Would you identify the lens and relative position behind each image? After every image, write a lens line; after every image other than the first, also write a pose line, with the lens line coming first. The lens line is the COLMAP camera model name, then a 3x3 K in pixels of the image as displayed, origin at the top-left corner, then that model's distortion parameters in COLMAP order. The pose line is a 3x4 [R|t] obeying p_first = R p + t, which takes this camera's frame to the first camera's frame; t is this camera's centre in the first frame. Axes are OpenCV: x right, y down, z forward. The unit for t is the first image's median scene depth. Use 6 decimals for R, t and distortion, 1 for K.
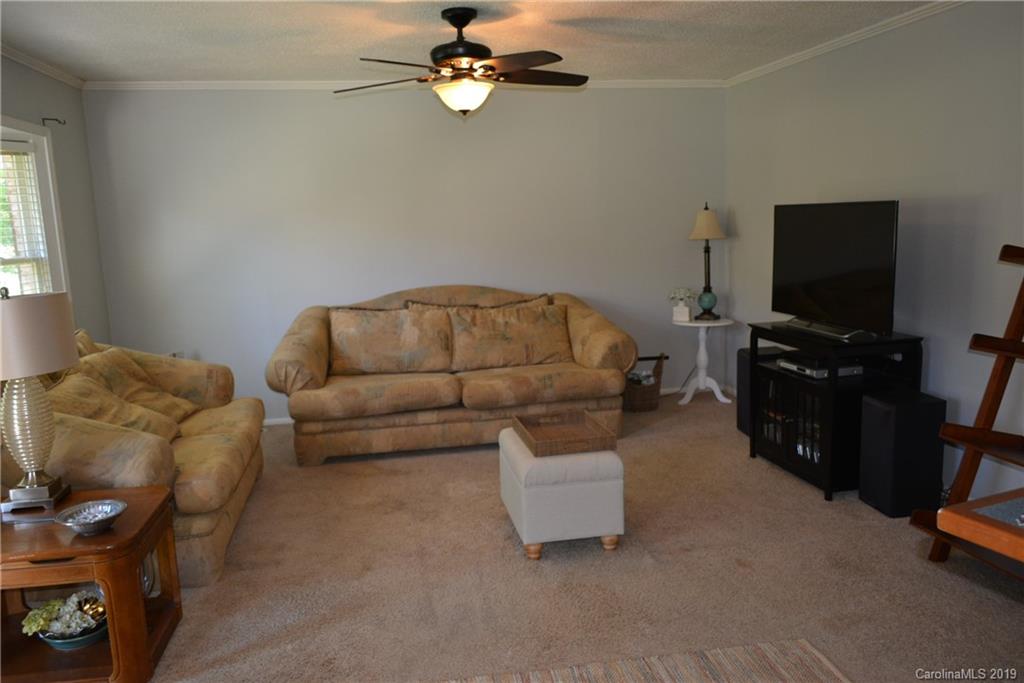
lens RADIAL K [[792.1, 0, 514.9], [0, 792.1, 339.6], [0, 0, 1]] dist [-0.009932, -0.004171]
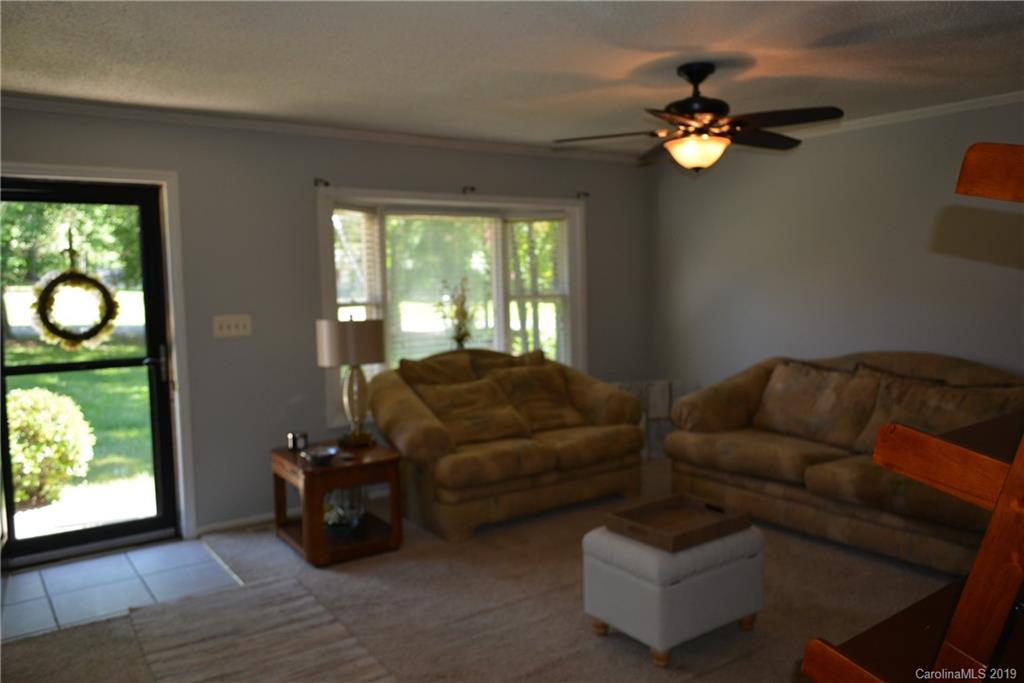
lens RADIAL K [[792.1, 0, 514.9], [0, 792.1, 339.6], [0, 0, 1]] dist [-0.009932, -0.004171]
pose [[0.421670, 0.100685, -0.901142, 0.574459], [-0.136370, 0.989554, 0.046752, -0.075576], [0.896436, 0.103175, 0.430996, 0.319680]]
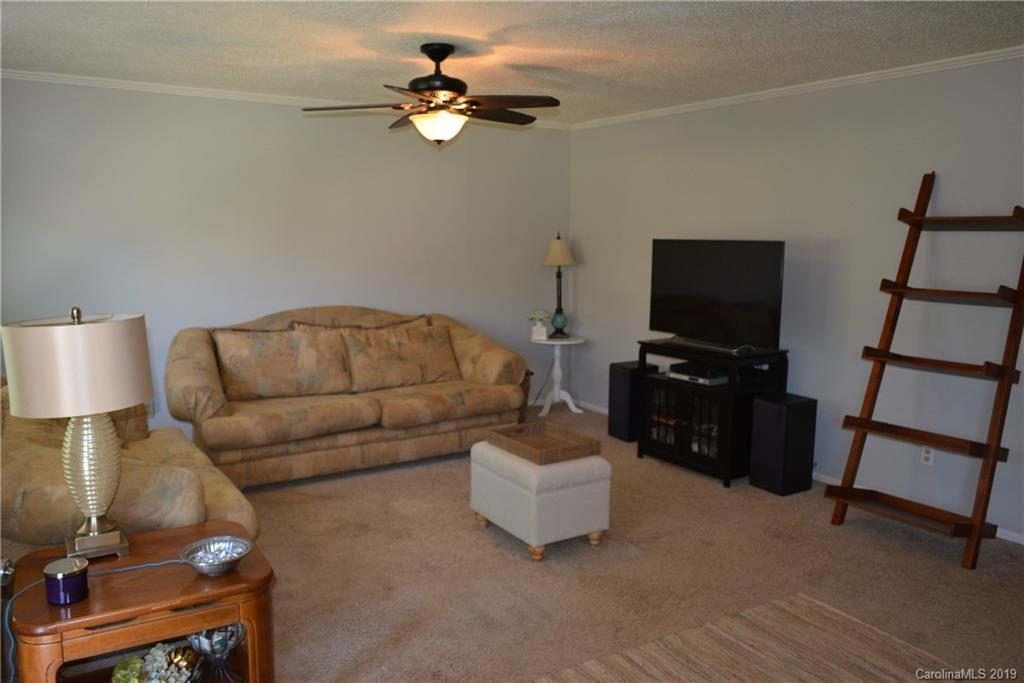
lens RADIAL K [[792.1, 0, 514.9], [0, 792.1, 339.6], [0, 0, 1]] dist [-0.009932, -0.004171]
pose [[0.928244, -0.010176, 0.371834, -0.284503], [0.019328, 0.999595, -0.020896, -0.001839], [-0.371470, 0.026584, 0.928064, -0.001217]]
